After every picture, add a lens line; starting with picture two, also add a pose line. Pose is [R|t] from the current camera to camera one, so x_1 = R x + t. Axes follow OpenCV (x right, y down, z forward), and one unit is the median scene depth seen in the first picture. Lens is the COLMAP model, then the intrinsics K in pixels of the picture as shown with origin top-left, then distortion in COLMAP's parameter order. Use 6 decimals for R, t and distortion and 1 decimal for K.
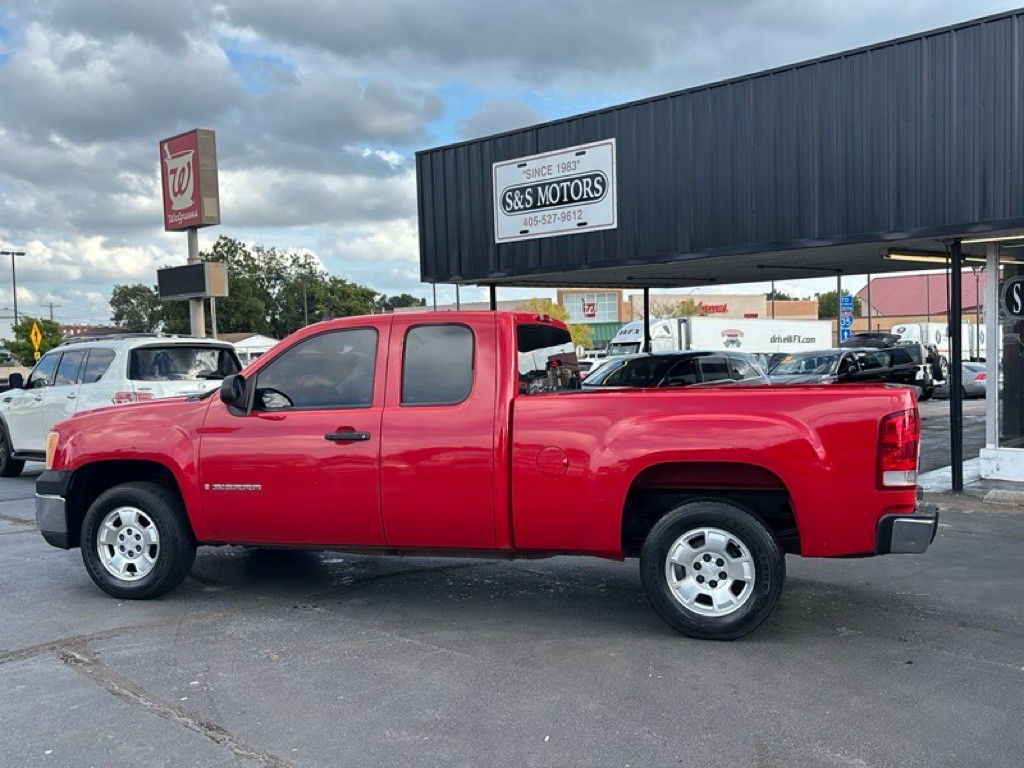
lens RADIAL K [[977.1, 0, 518.9], [0, 977.1, 389.0], [0, 0, 1]] dist [0.023260, 0.000000]
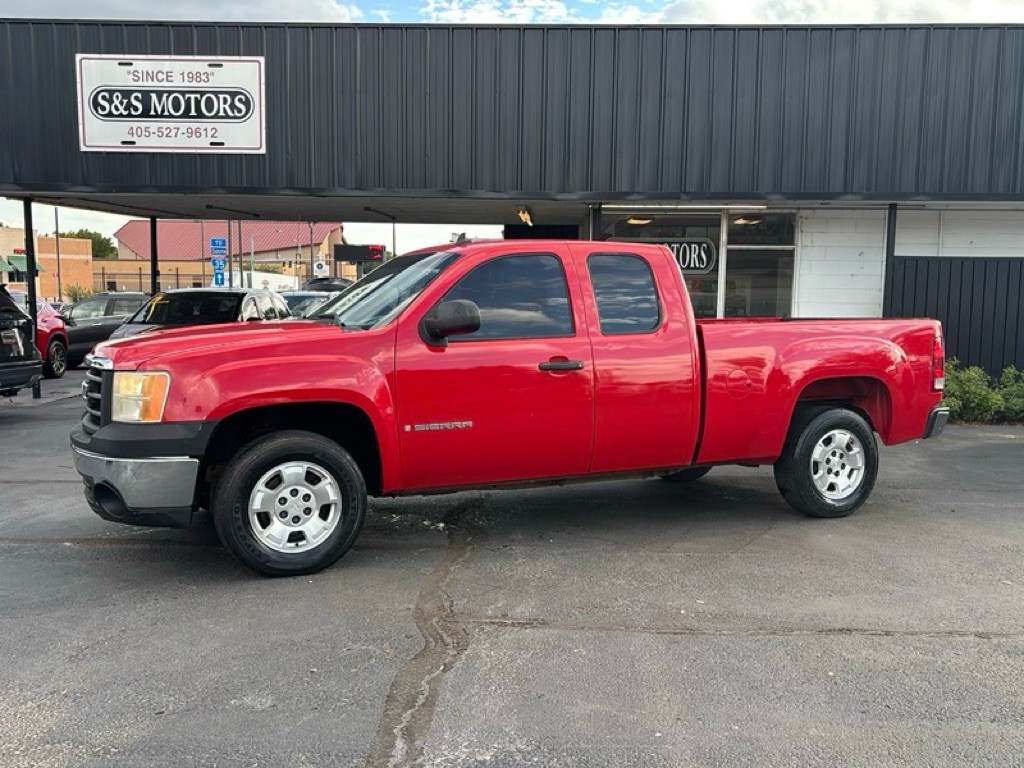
lens RADIAL K [[977.1, 0, 512.9], [0, 977.1, 387.3], [0, 0, 1]] dist [0.023260, 0.000000]
pose [[0.737693, -0.035796, 0.674187, -0.627368], [-0.001869, 0.998481, 0.055059, 0.012168], [-0.675134, -0.041876, 0.736506, 0.230161]]
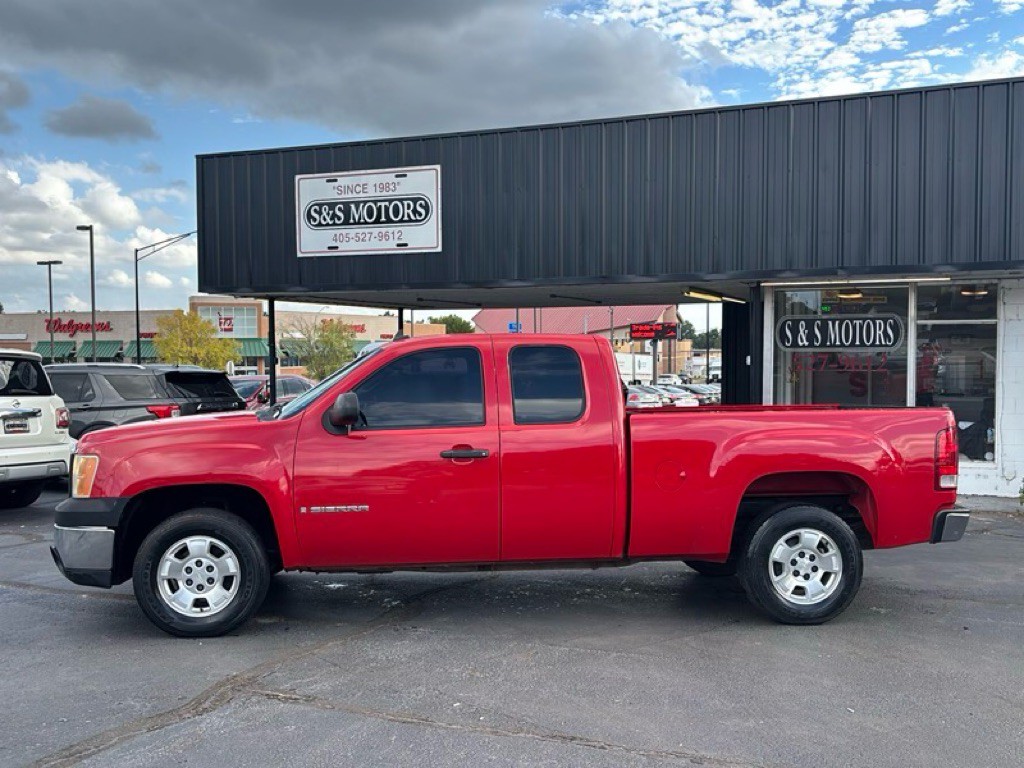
lens RADIAL K [[977.1, 0, 518.8], [0, 977.1, 391.1], [0, 0, 1]] dist [0.023260, 0.000000]
pose [[0.923421, 0.010925, 0.383632, -0.370919], [-0.004741, 0.999843, -0.017062, -0.000335], [-0.383759, 0.013937, 0.923328, 0.032358]]
